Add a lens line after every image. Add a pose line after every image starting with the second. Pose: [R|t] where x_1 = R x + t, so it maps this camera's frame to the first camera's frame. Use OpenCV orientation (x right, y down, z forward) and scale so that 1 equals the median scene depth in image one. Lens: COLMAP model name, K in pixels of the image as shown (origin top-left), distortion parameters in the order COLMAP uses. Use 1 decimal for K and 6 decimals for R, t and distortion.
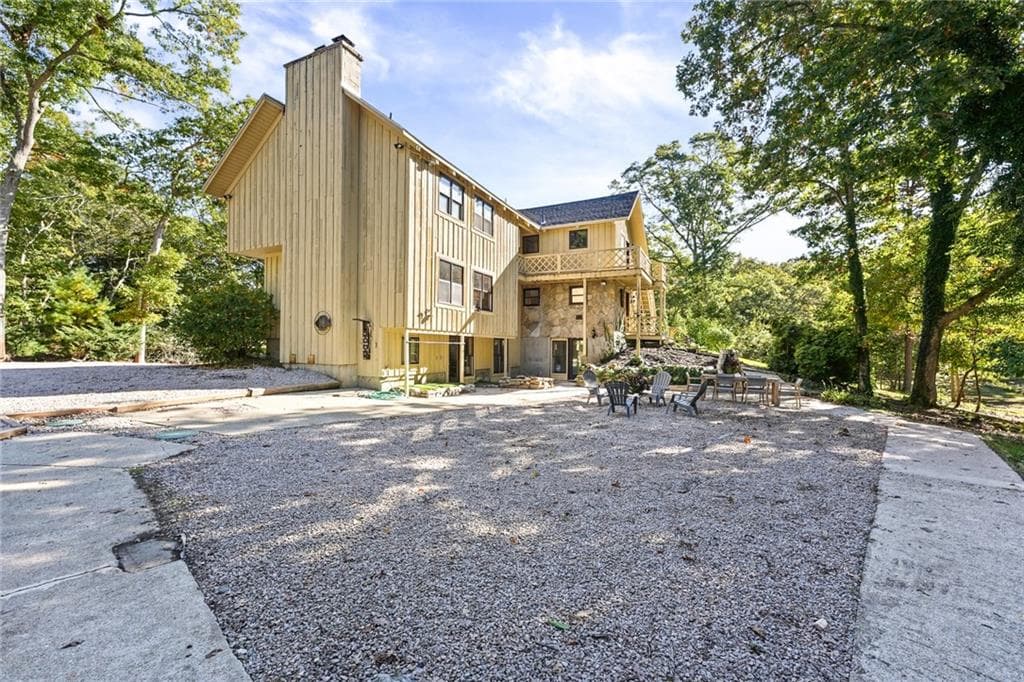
lens RADIAL K [[413.8, 0, 511.9], [0, 413.8, 344.3], [0, 0, 1]] dist [0.000642, -0.000313]
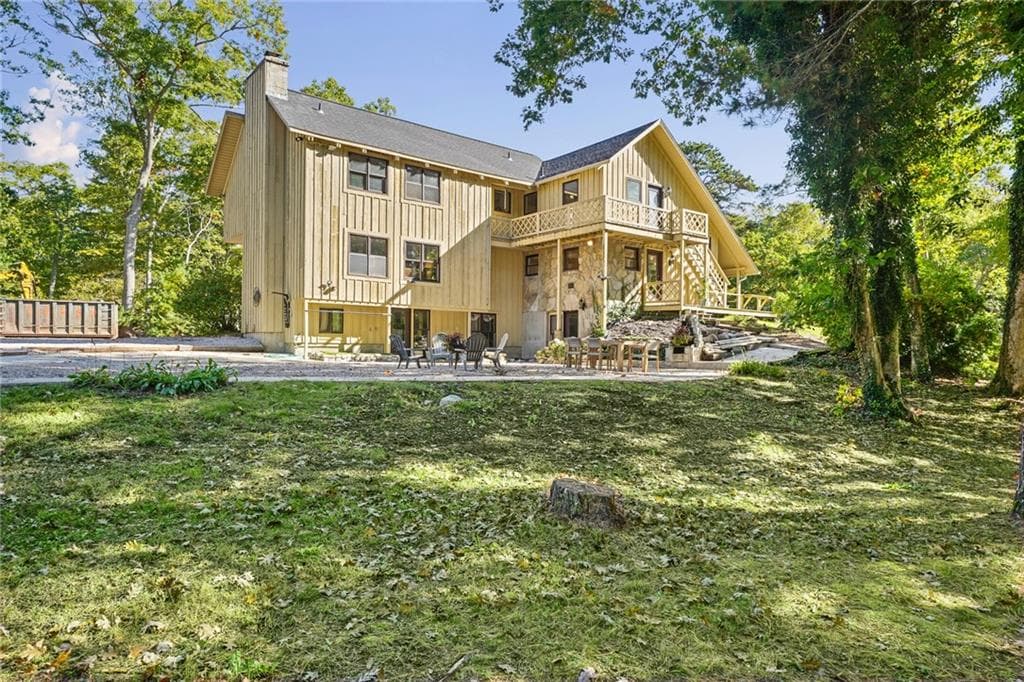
lens RADIAL K [[599.6, 0, 511.8], [0, 599.6, 342.7], [0, 0, 1]] dist [-0.005958, 0.000285]
pose [[0.904222, -0.005434, -0.427029, 0.763435], [0.003555, 0.999980, -0.005198, 0.074202], [0.427048, 0.003182, 0.904223, -0.190145]]
